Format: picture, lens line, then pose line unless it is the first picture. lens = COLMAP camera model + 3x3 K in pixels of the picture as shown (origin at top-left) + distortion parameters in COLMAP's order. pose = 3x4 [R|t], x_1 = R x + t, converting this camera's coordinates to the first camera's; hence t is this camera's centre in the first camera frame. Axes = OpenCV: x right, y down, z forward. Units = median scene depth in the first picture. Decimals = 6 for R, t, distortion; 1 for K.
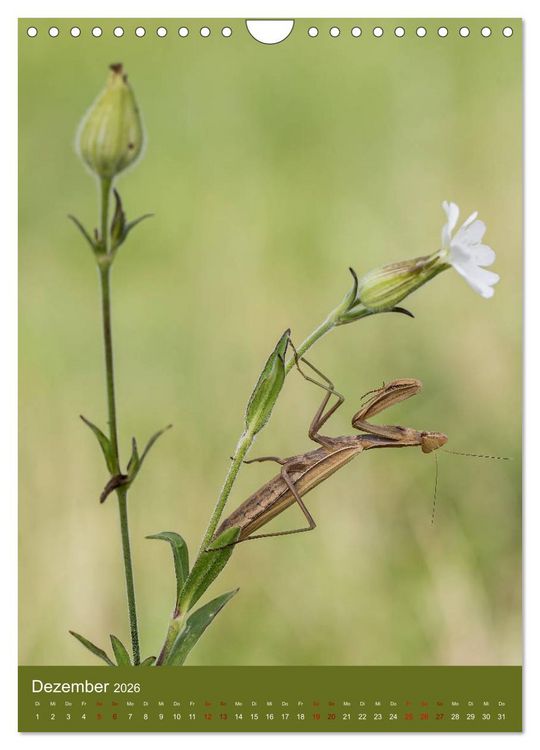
lens RADIAL K [[303.0, 0, 270.0], [0, 303.0, 375.0], [0, 0, 1]] dist [-0.000443, -0.000029]
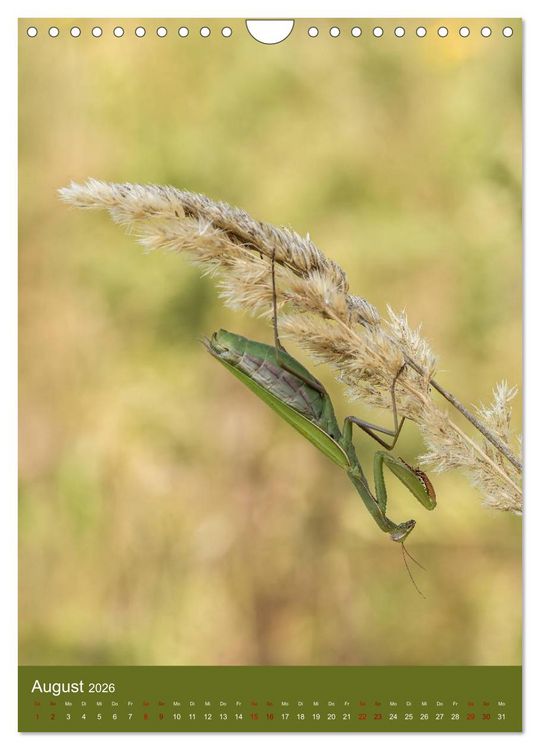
lens RADIAL K [[303.0, 0, 270.0], [0, 303.0, 375.0], [0, 0, 1]] dist [-0.000443, -0.000029]
pose [[0.999998, 0.001471, 0.001331, 0.196982], [-0.001470, 0.999999, -0.000109, -0.000069], [-0.001331, 0.000107, 0.999999, -0.000005]]
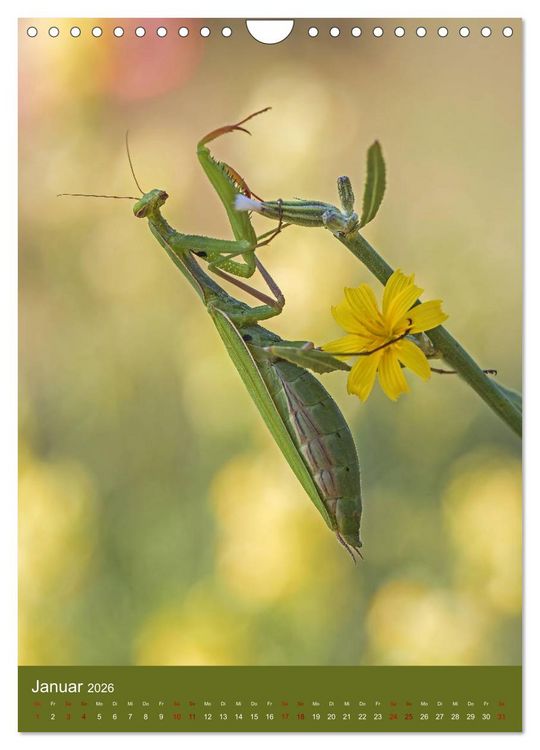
lens RADIAL K [[303.0, 0, 270.0], [0, 303.0, 375.0], [0, 0, 1]] dist [-0.000443, -0.000029]
pose [[1.000000, -0.000042, 0.000431, 0.216478], [0.000041, 1.000000, 0.000041, -0.000068], [-0.000431, -0.000041, 1.000000, -0.000035]]
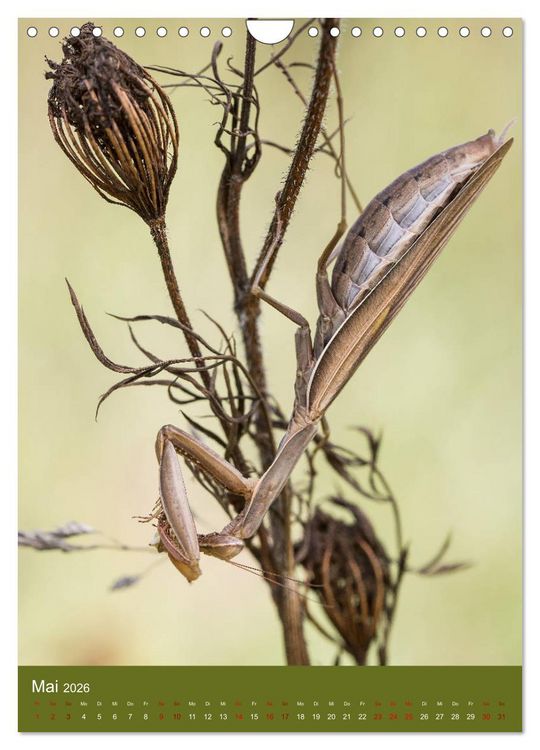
lens RADIAL K [[302.7, 0, 268.2], [0, 302.7, 376.5], [0, 0, 1]] dist [-0.000049, -0.000073]
pose [[0.999999, -0.001125, -0.000467, 0.412836], [0.001126, 0.999997, 0.002149, -0.000169], [0.000465, -0.002150, 0.999998, -0.000152]]
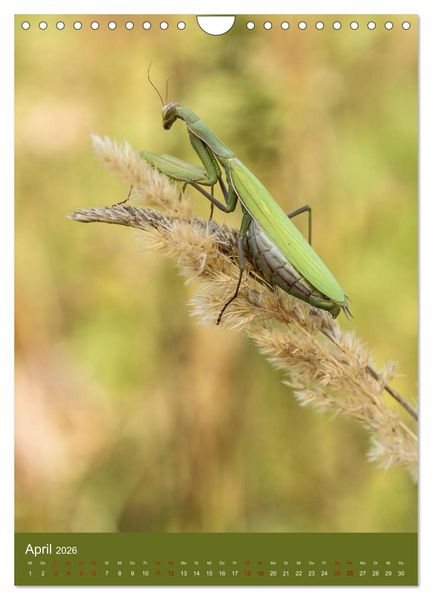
lens RADIAL K [[242.2, 0, 214.5], [0, 242.2, 301.2], [0, 0, 1]] dist [-0.000049, -0.000073]
pose [[0.999999, 0.001070, 0.000798, 0.345739], [-0.001071, 0.999997, 0.002121, -0.000185], [-0.000796, -0.002122, 0.999997, -0.000107]]
